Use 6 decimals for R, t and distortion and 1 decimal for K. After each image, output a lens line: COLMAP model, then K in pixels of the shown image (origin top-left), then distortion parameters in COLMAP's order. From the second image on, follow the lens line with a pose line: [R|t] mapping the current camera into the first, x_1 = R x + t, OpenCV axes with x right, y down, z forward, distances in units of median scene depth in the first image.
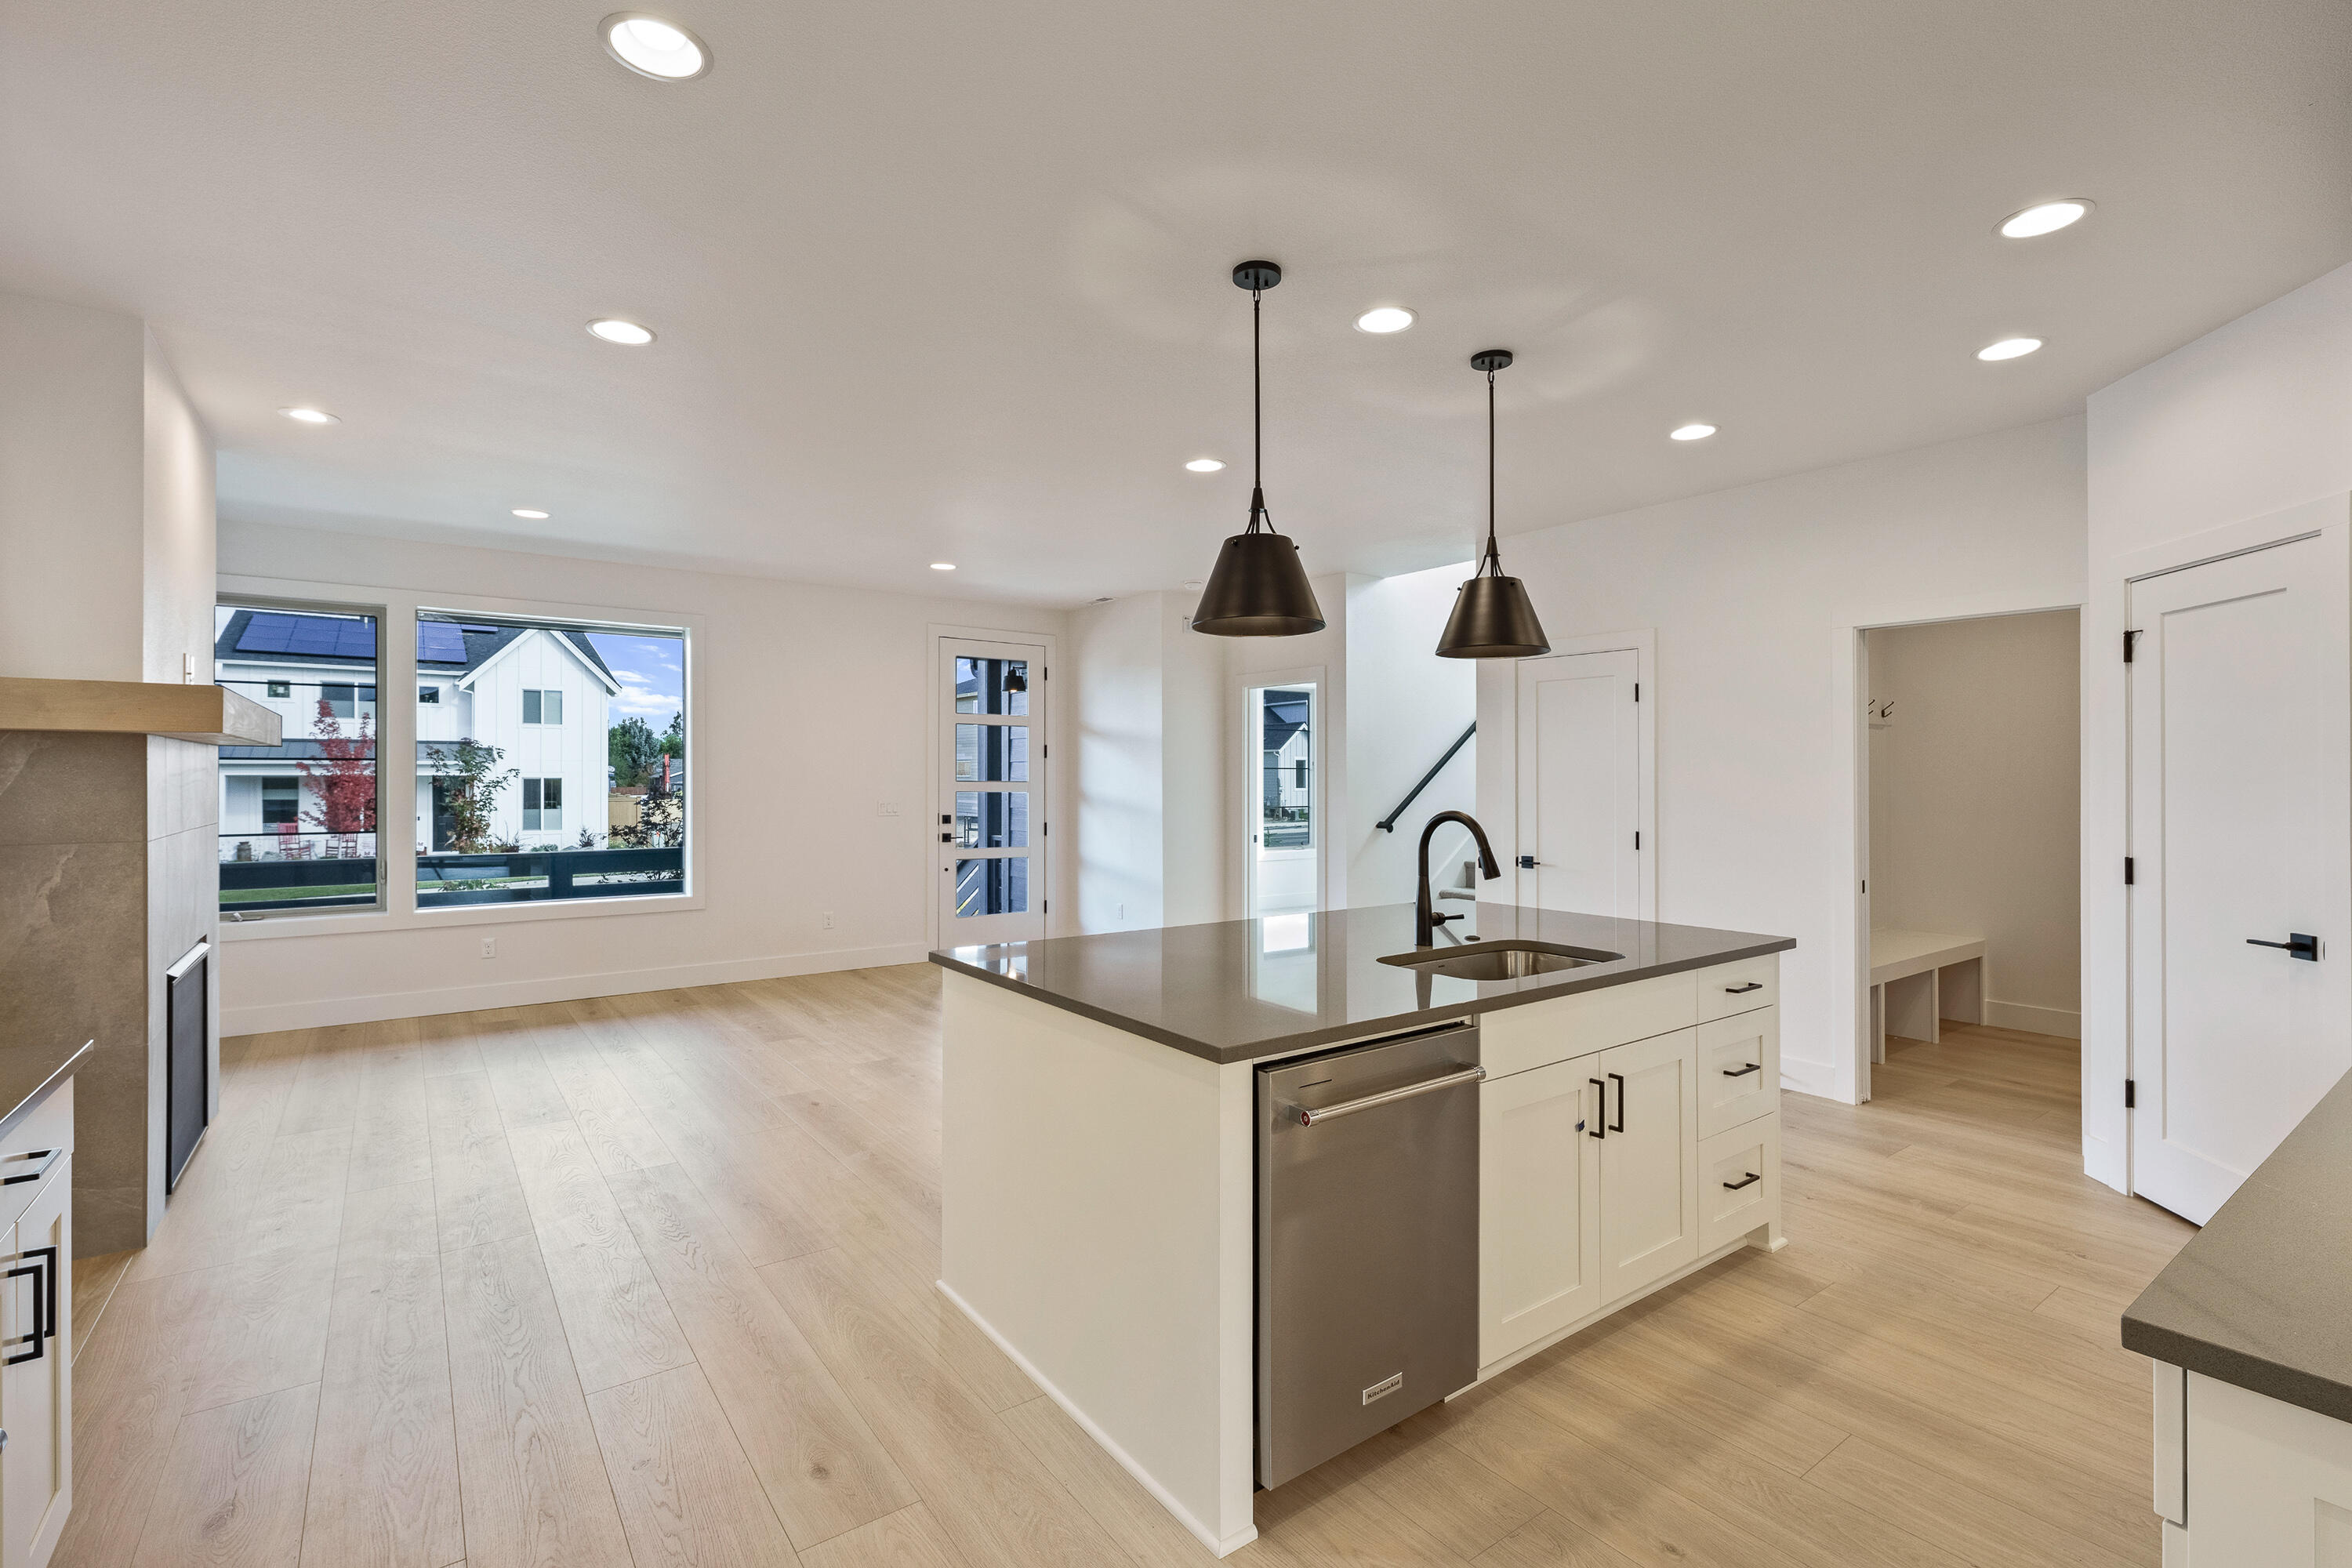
lens RADIAL K [[1062.8, 0, 1166.3], [0, 1062.8, 770.3], [0, 0, 1]] dist [-0.003712, -0.000024]
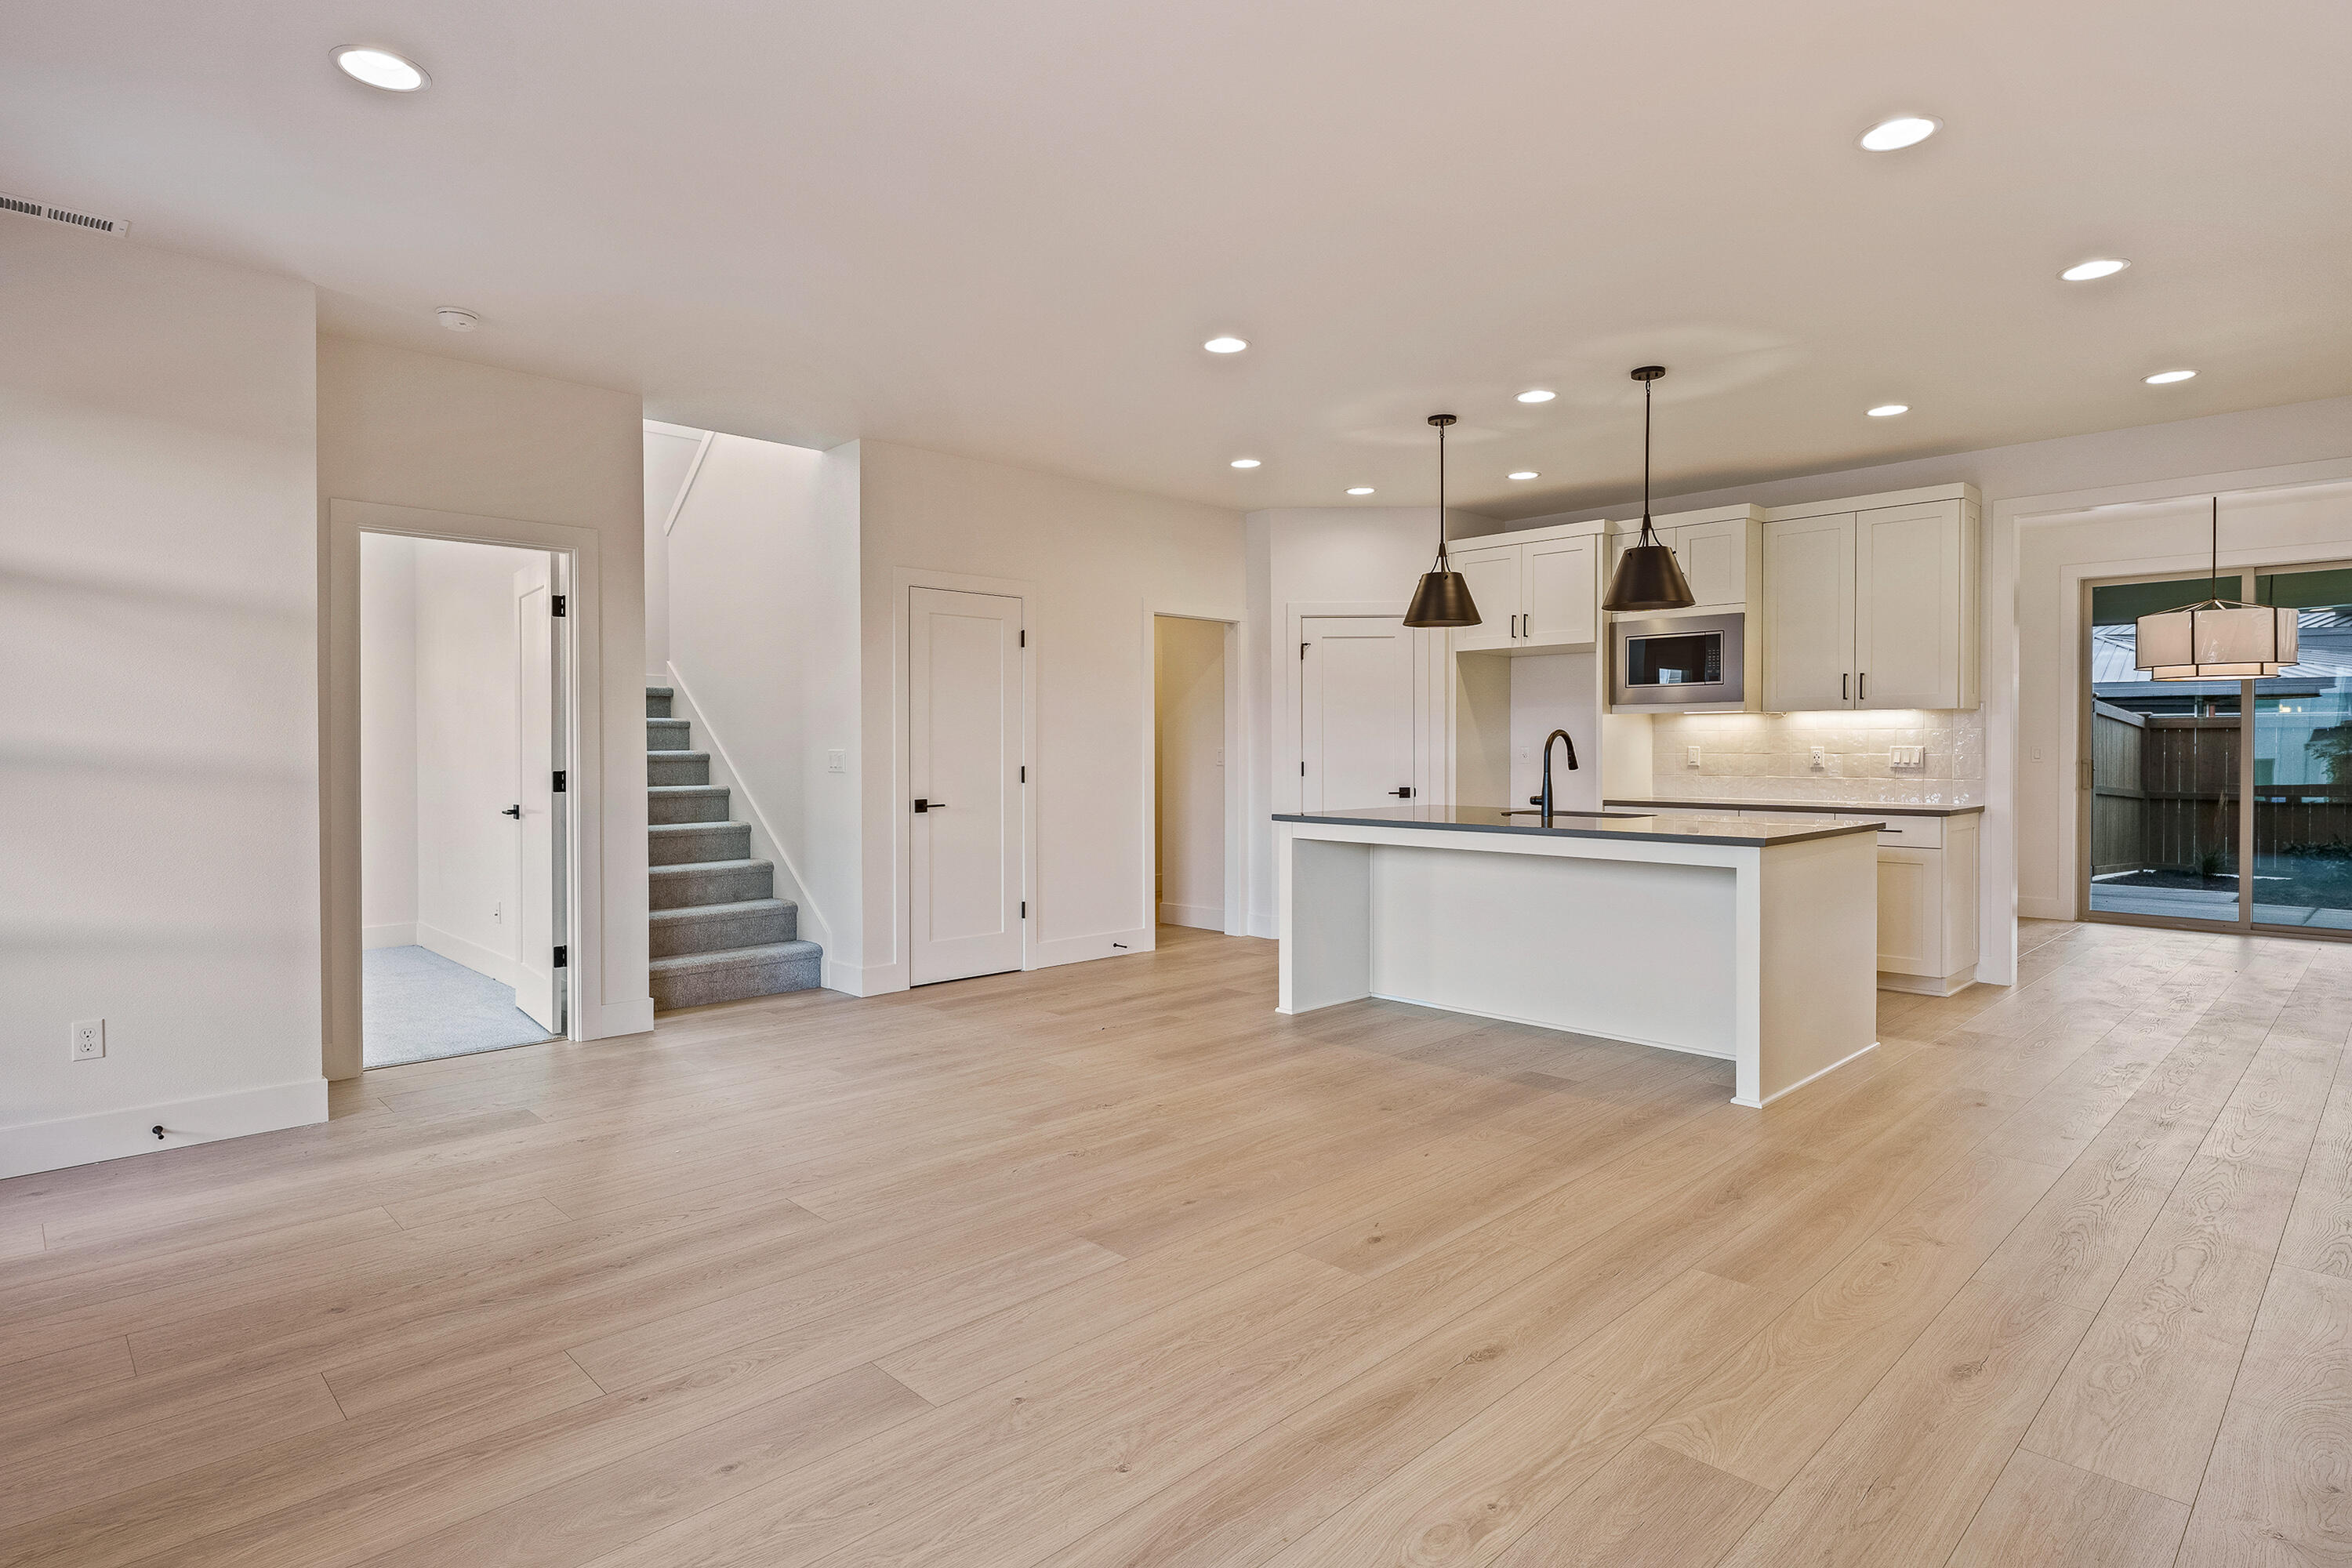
lens RADIAL K [[1266.4, 0, 1168.9], [0, 1266.4, 756.3], [0, 0, 1]] dist [0.000245, -0.000534]
pose [[-0.153951, -0.007691, 0.988049, -1.457994], [-0.004667, 0.999964, 0.007057, 0.064524], [-0.988067, -0.003524, -0.153981, 1.781024]]
